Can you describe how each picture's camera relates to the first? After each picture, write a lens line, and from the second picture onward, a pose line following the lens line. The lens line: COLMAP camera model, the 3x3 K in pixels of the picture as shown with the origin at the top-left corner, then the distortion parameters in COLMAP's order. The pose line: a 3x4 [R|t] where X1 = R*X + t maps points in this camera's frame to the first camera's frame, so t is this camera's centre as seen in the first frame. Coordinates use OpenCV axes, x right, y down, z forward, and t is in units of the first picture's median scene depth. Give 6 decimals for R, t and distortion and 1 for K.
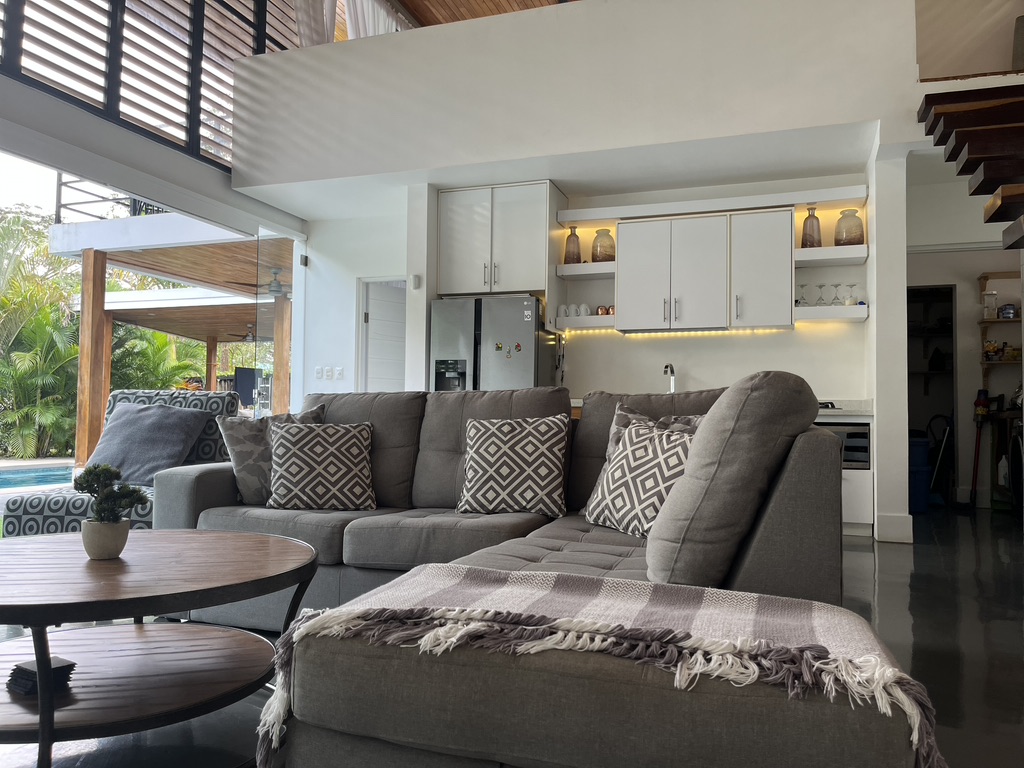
lens RADIAL K [[772.2, 0, 511.5], [0, 772.2, 388.2], [0, 0, 1]] dist [0.059177, -0.091223]
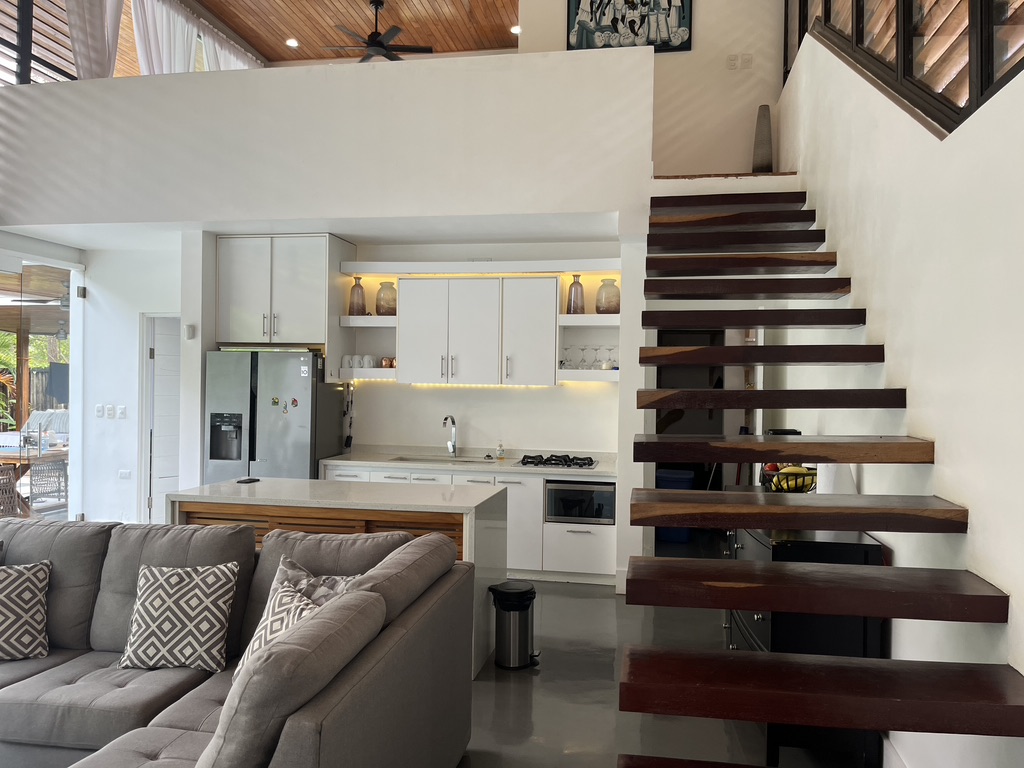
lens RADIAL K [[772.2, 0, 519.1], [0, 772.2, 387.4], [0, 0, 1]] dist [0.059177, -0.091223]
pose [[0.986849, 0.000530, 0.161646, 0.231808], [-0.008060, 0.998912, 0.045930, -0.211943], [-0.161446, -0.046629, 0.985779, -0.065177]]
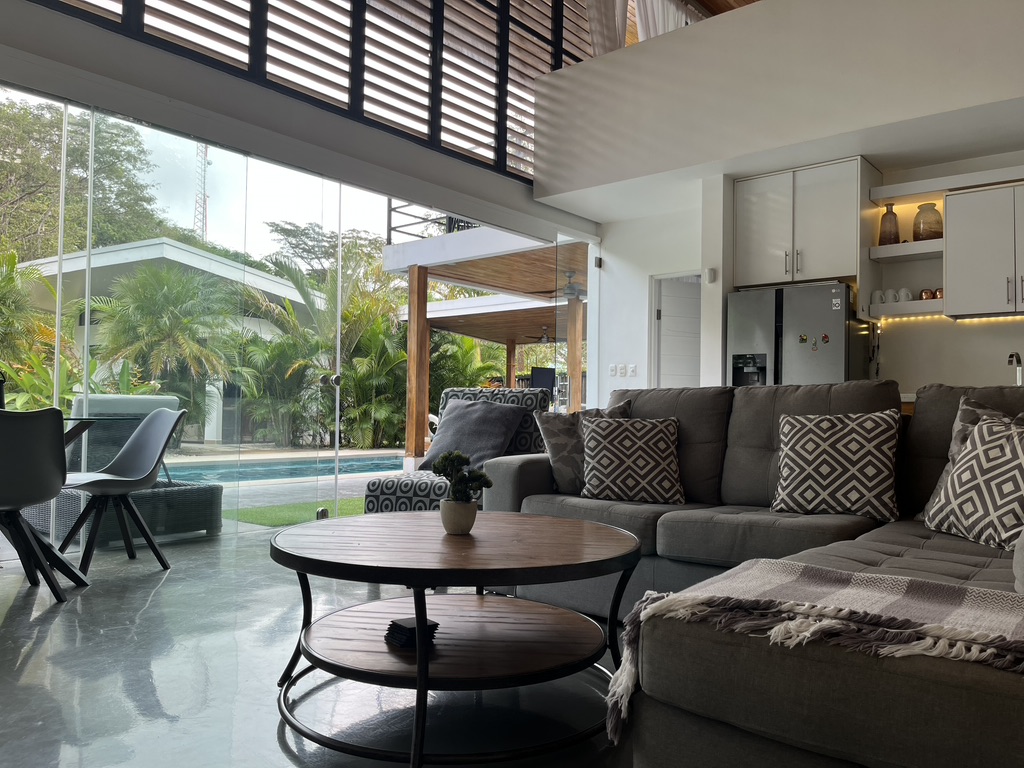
lens RADIAL K [[772.2, 0, 511.8], [0, 772.2, 387.9], [0, 0, 1]] dist [0.059177, -0.091223]
pose [[0.935033, -0.009592, -0.354431, -0.023377], [0.010600, 0.999943, 0.000903, 0.002174], [0.354403, -0.004602, 0.935082, -0.017844]]
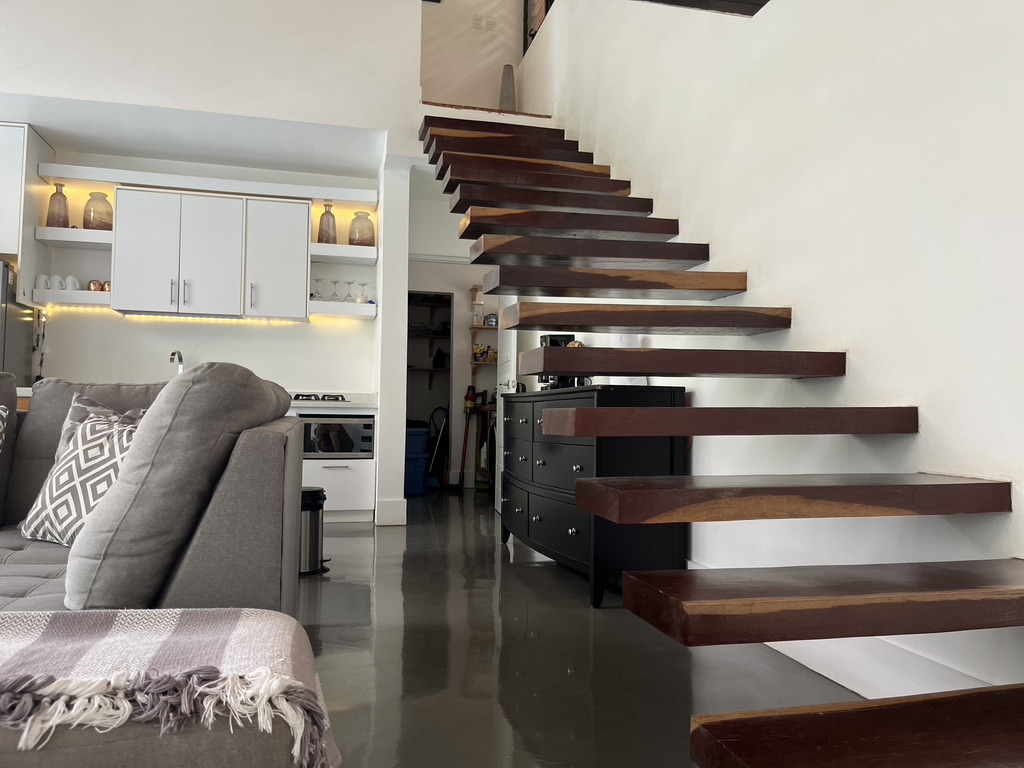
lens RADIAL K [[772.2, 0, 516.3], [0, 772.2, 388.3], [0, 0, 1]] dist [0.059177, -0.091223]
pose [[0.833684, 0.018820, 0.551921, 0.056400], [-0.025275, 0.999672, 0.004090, -0.001920], [-0.551663, -0.017360, 0.833886, 0.015299]]
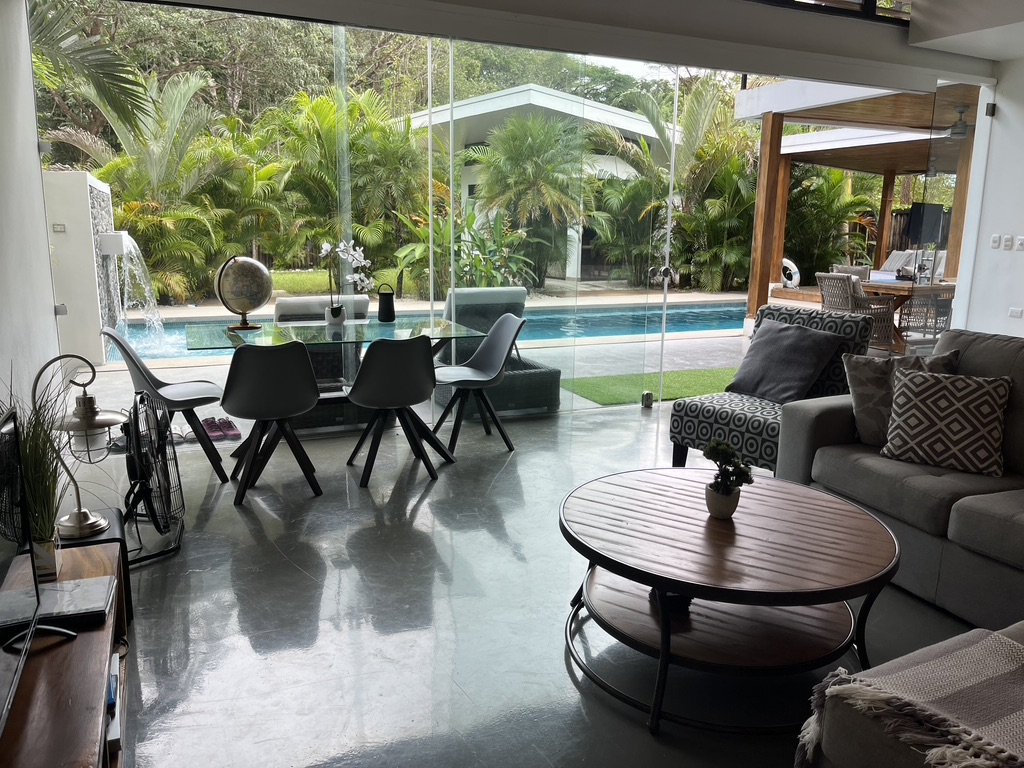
lens RADIAL K [[772.2, 0, 517.2], [0, 772.2, 383.6], [0, 0, 1]] dist [0.059177, -0.091223]
pose [[0.689093, 0.147248, -0.709556, 0.063604], [0.019528, 0.975010, 0.221301, -0.151064], [0.724410, -0.166353, 0.668997, -0.029877]]
